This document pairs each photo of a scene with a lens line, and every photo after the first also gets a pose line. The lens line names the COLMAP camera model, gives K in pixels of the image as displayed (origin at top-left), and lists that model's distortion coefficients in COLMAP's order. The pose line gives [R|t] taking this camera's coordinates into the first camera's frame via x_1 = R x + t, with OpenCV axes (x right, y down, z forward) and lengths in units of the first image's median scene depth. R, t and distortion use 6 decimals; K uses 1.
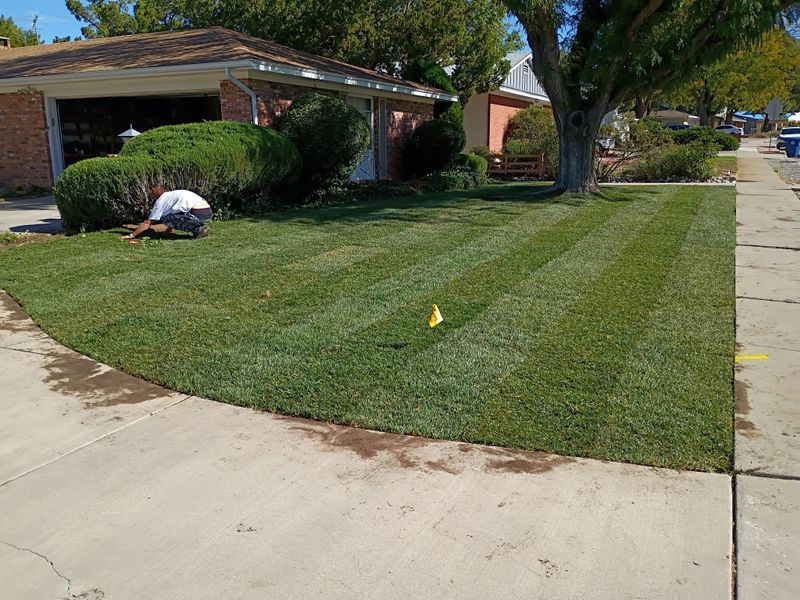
lens RADIAL K [[659.8, 0, 401.4], [0, 659.8, 297.8], [0, 0, 1]] dist [0.007939, -0.007666]
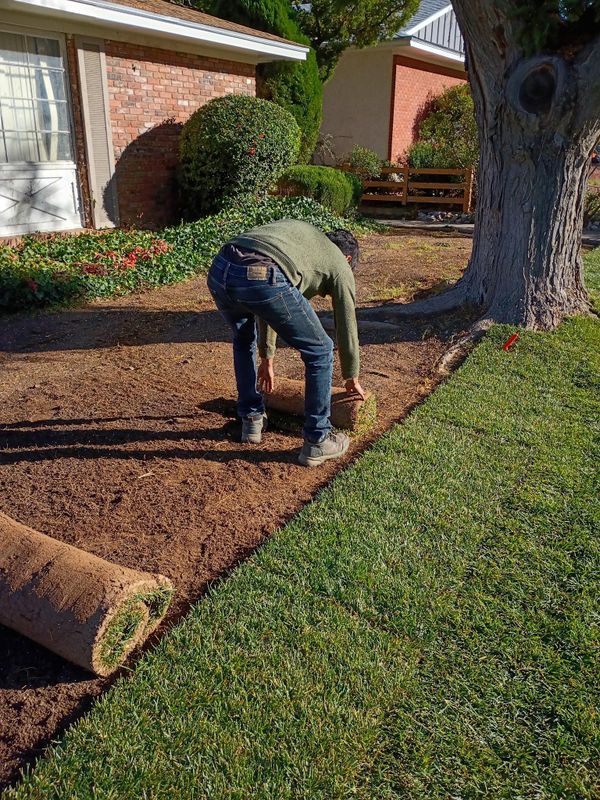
lens RADIAL K [[659.8, 0, 304.0], [0, 659.8, 399.2], [0, 0, 1]] dist [0.007939, -0.007666]
pose [[0.997821, 0.038025, -0.053925, 0.154769], [-0.029273, 0.987529, 0.154694, -0.148042], [0.059135, -0.152779, 0.986490, 0.576355]]
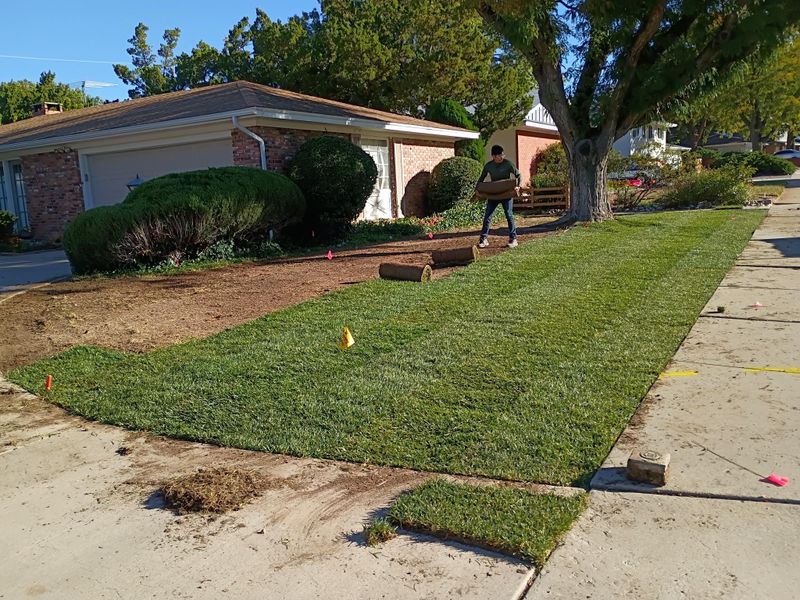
lens RADIAL K [[659.8, 0, 395.3], [0, 659.8, 302.0], [0, 0, 1]] dist [0.007939, -0.007666]
pose [[0.995435, -0.031973, -0.089922, 0.055373], [0.026870, 0.997989, -0.057402, 0.007841], [0.091576, 0.054724, 0.994293, 0.001932]]
